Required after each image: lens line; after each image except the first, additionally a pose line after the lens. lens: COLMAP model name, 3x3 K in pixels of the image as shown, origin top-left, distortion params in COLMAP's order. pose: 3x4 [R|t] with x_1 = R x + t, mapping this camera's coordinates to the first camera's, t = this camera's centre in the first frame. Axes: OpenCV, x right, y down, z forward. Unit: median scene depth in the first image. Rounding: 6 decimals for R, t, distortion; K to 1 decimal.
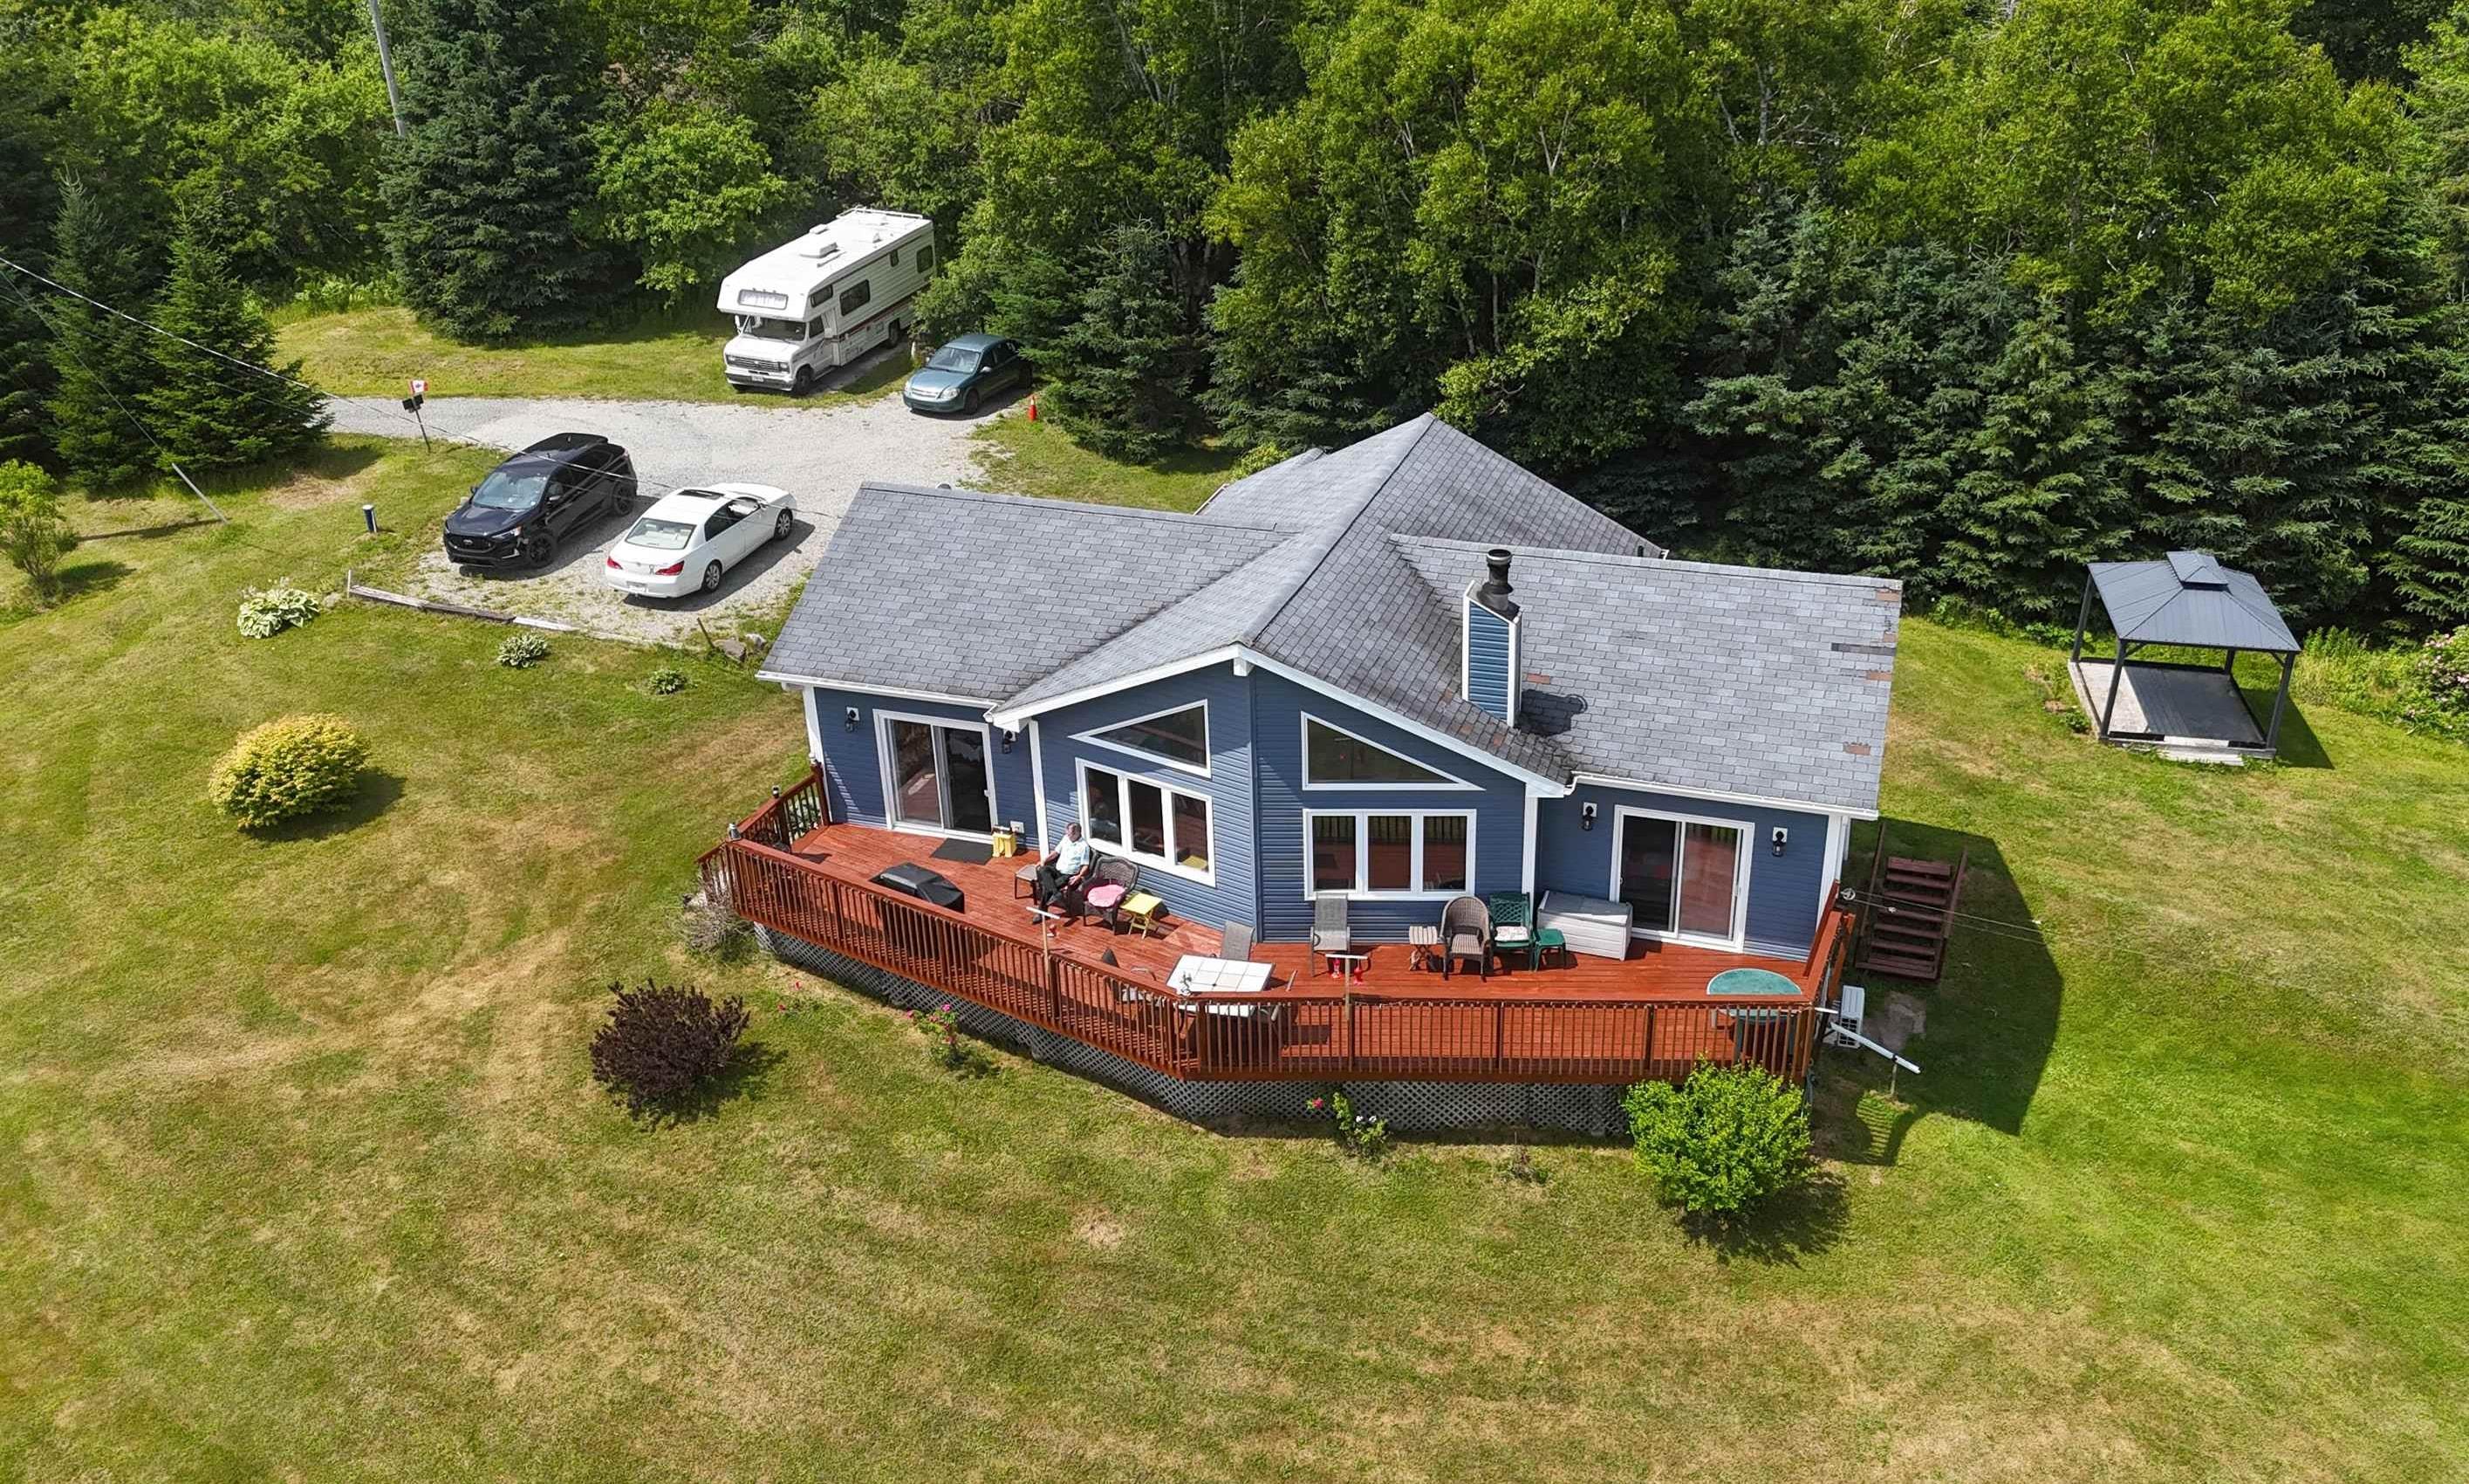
lens RADIAL K [[1863.1, 0, 1358.8], [0, 1863.1, 707.7], [0, 0, 1]] dist [0.029861, 0.001983]
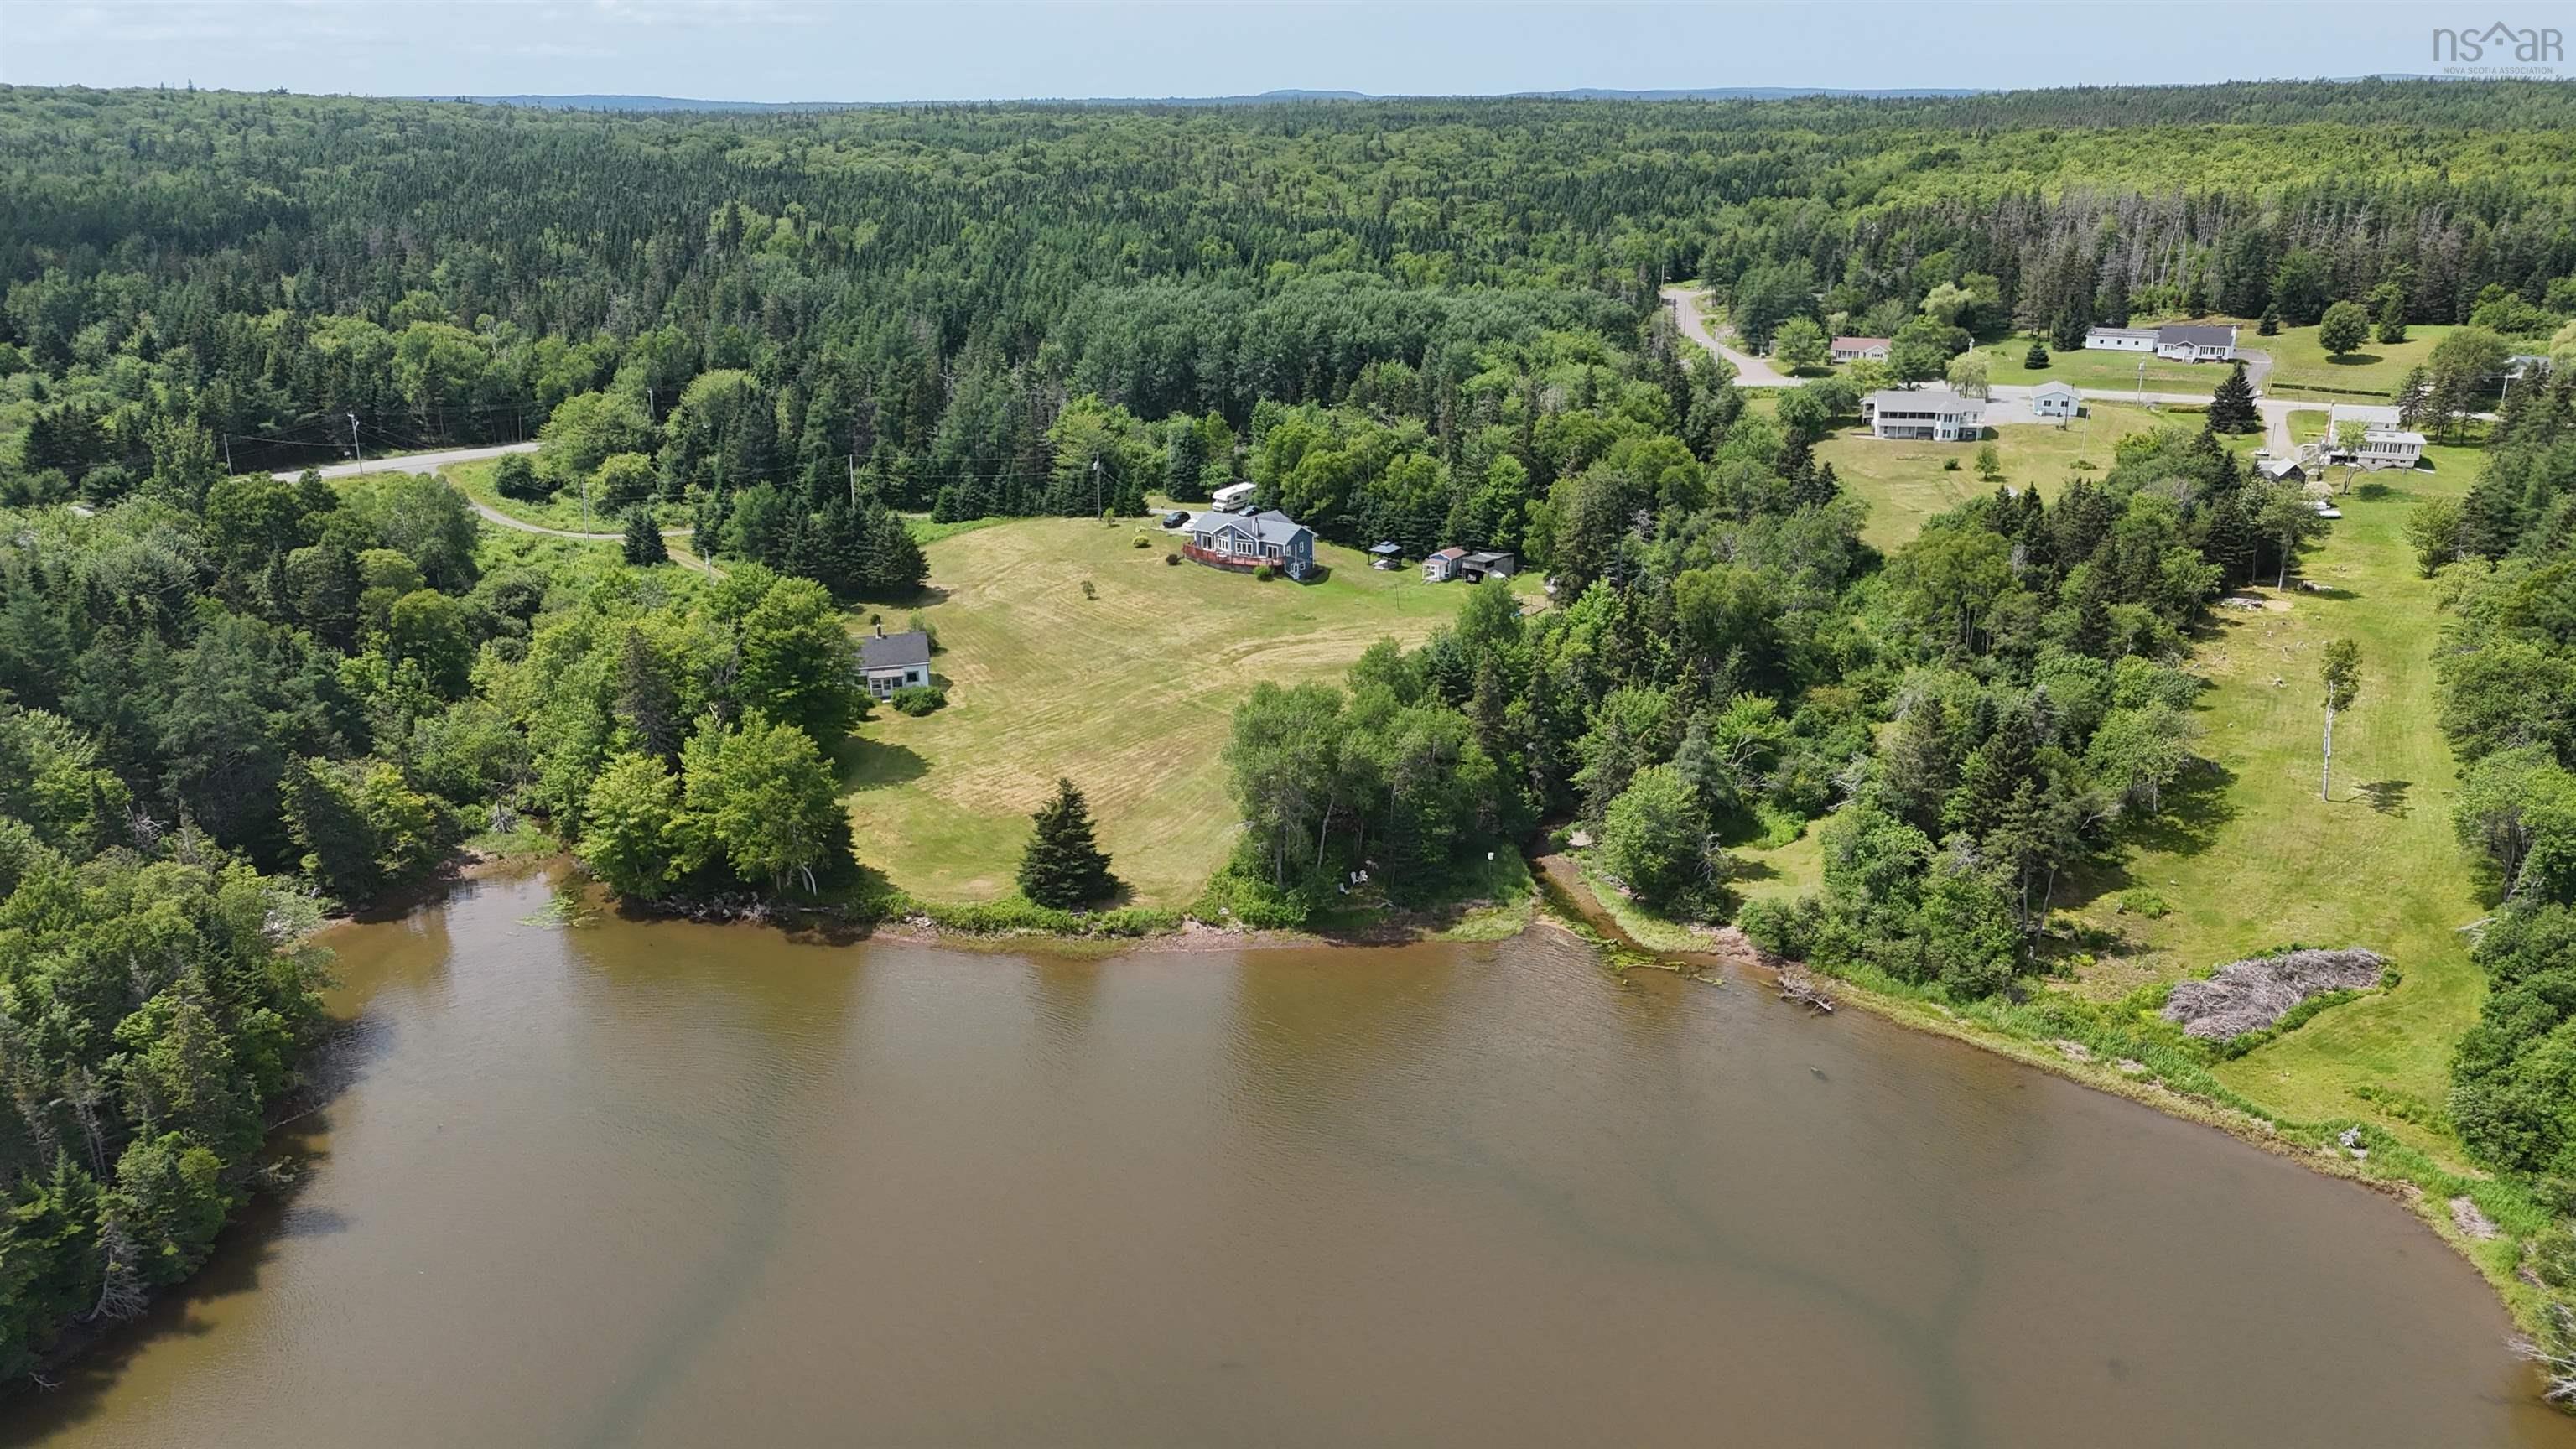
lens RADIAL K [[1778.5, 0, 1288.0], [0, 1778.5, 724.5], [0, 0, 1]] dist [0.091800, -0.143509]
pose [[0.917760, 0.121178, -0.378197, 2.621994], [-0.175357, 0.978097, -0.112140, 1.349419], [0.356325, 0.169237, 0.918908, -4.956399]]
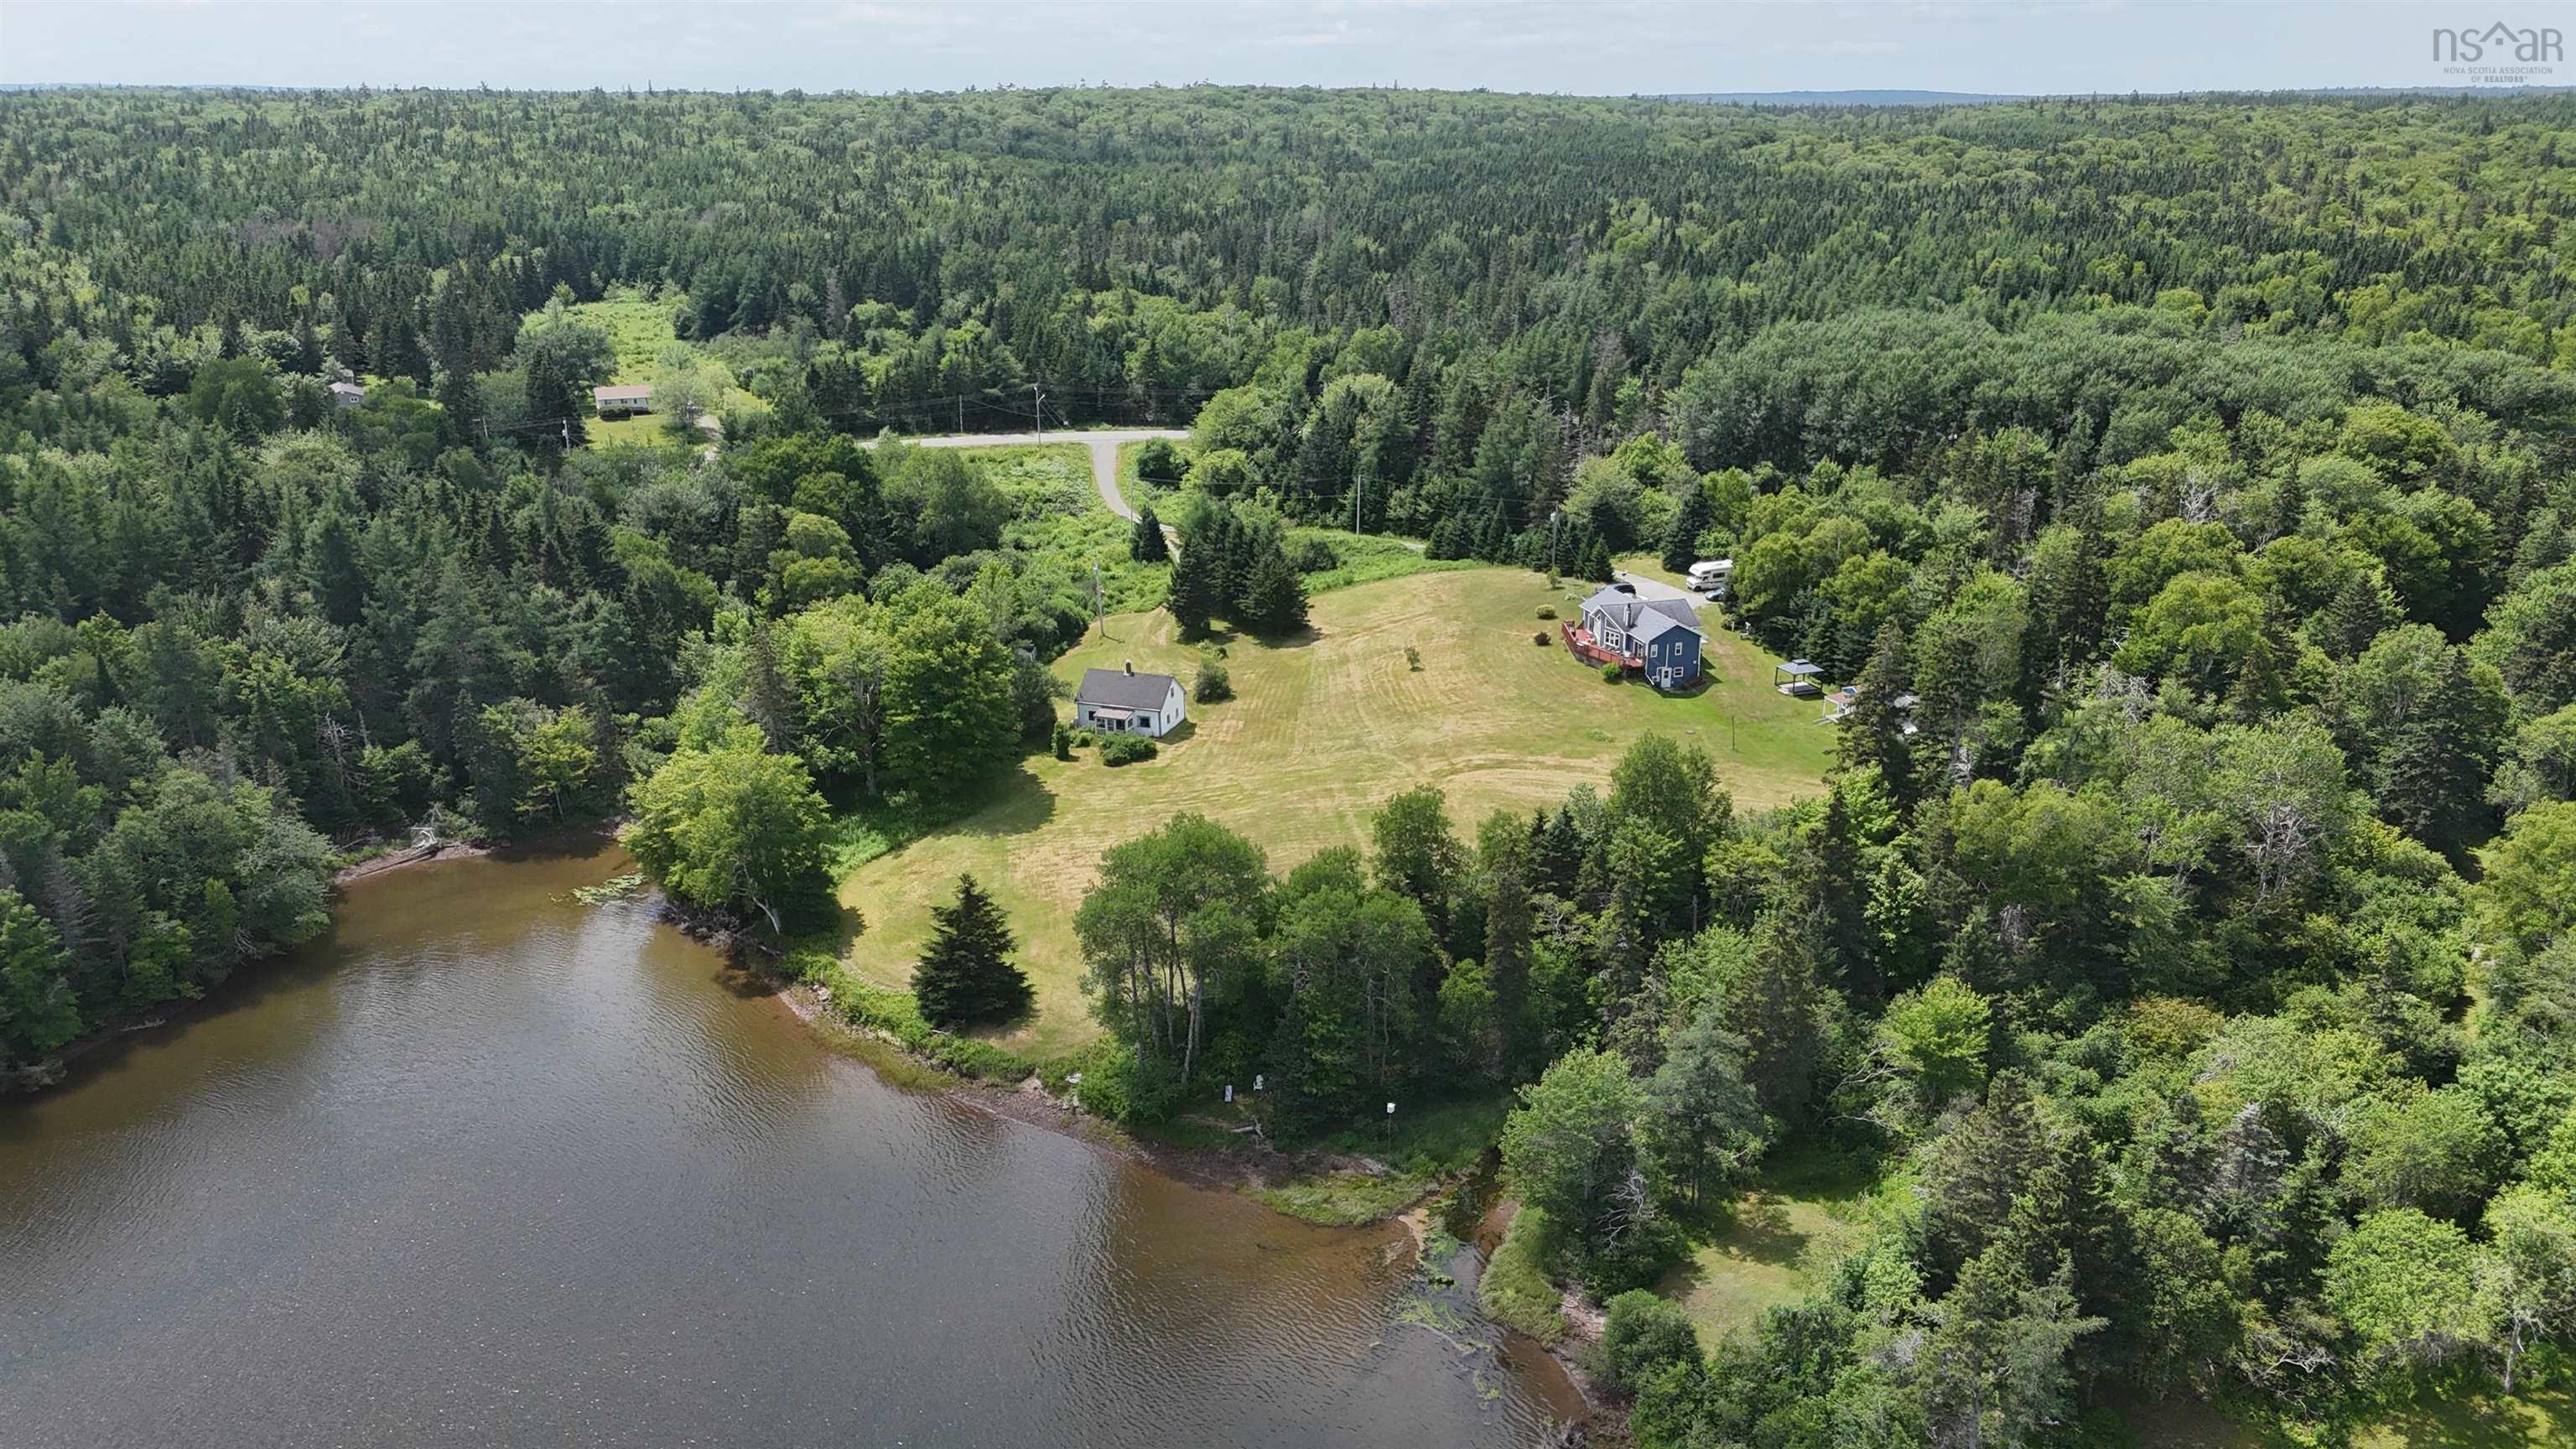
lens RADIAL K [[1778.5, 0, 1288.0], [0, 1778.5, 724.5], [0, 0, 1]] dist [0.091800, -0.143509]
pose [[0.531504, 0.268906, -0.803239, 3.772350], [-0.383950, 0.921743, 0.054519, 0.362453], [0.755040, 0.279426, 0.593157, -3.046979]]
